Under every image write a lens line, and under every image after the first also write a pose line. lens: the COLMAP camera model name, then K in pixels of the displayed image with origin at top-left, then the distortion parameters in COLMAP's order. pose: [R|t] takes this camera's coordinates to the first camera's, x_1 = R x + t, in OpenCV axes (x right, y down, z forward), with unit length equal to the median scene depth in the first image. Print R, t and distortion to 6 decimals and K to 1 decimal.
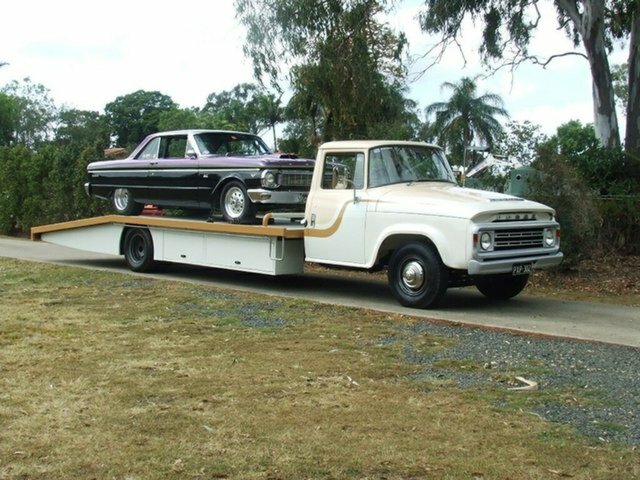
lens RADIAL K [[886.3, 0, 320.0], [0, 886.3, 240.0], [0, 0, 1]] dist [-0.090885, 0.147651]
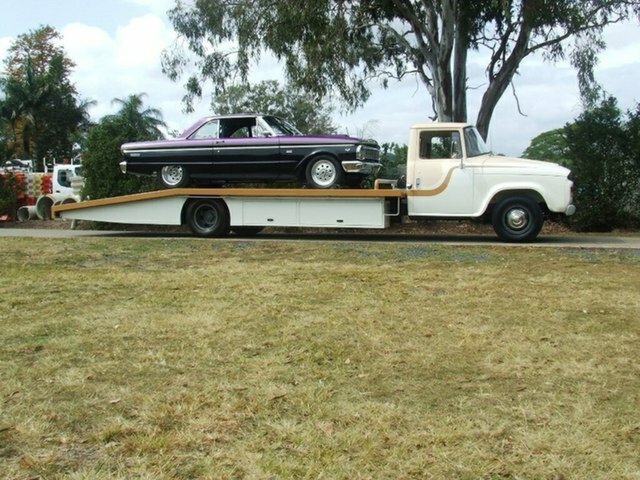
lens RADIAL K [[699.1, 0, 320.0], [0, 699.1, 240.0], [0, 0, 1]] dist [-0.064414, 0.002164]
pose [[0.881802, -0.053553, 0.468570, -0.593691], [0.045650, 0.998559, 0.028217, 0.024234], [-0.469406, -0.003491, 0.882976, 0.160567]]
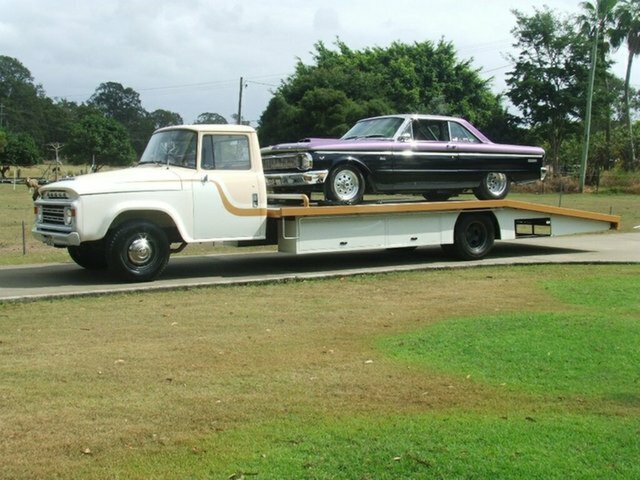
lens RADIAL K [[886.3, 0, 320.0], [0, 886.3, 240.0], [0, 0, 1]] dist [-0.090885, 0.147651]
pose [[-0.213537, 0.045330, -0.975883, 1.084732], [-0.058148, 0.996562, 0.059014, -0.047533], [0.975203, 0.069348, -0.210168, 1.371045]]
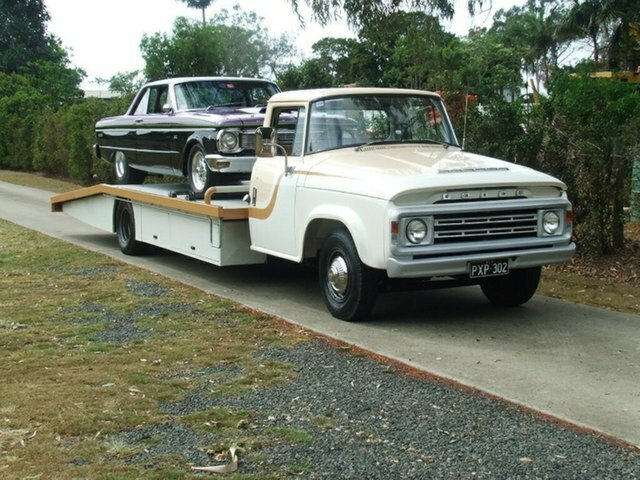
lens RADIAL K [[1065.3, 0, 320.0], [0, 1065.3, 240.0], [0, 0, 1]] dist [-0.023964, 0.180147]
pose [[0.954496, 0.010173, -0.298050, 0.309457], [0.004151, 0.998868, 0.047387, -0.027096], [0.298195, -0.046468, 0.953373, 0.131658]]
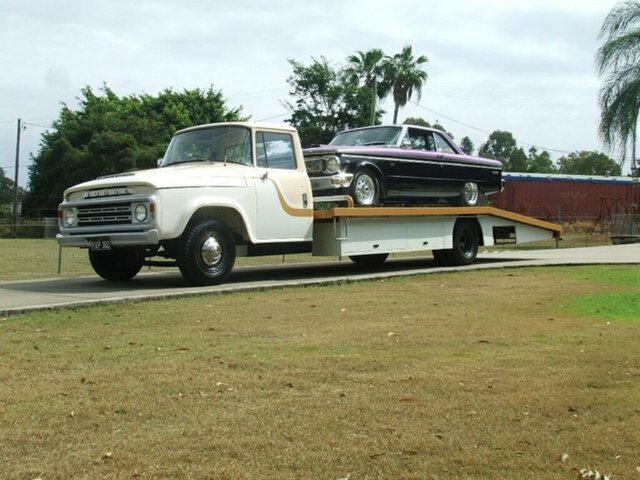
lens RADIAL K [[886.3, 0, 320.0], [0, 886.3, 240.0], [0, 0, 1]] dist [-0.090885, 0.147651]
pose [[0.088425, -0.013829, -0.995987, 1.086705], [-0.036894, 0.999172, -0.017148, 0.031087], [0.995399, 0.038262, 0.087842, 1.015239]]
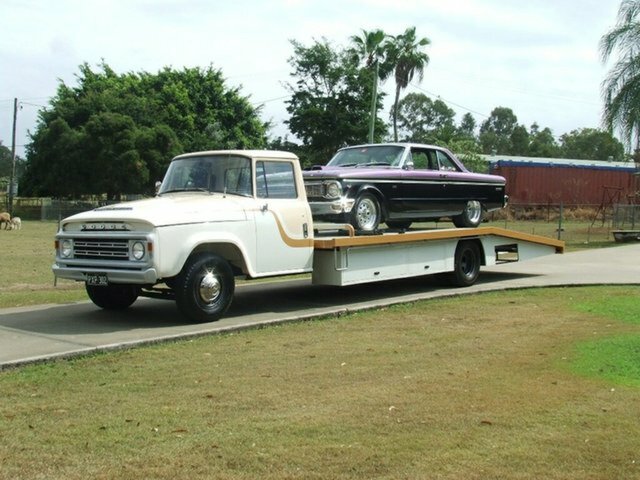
lens RADIAL K [[892.0, 0, 320.0], [0, 892.0, 240.0], [0, 0, 1]] dist [-0.089675, 0.176197]
pose [[0.089921, 0.016709, -0.995809, 1.077777], [-0.049902, 0.998679, 0.012251, -0.031053], [0.994698, 0.048591, 0.090636, 1.011486]]
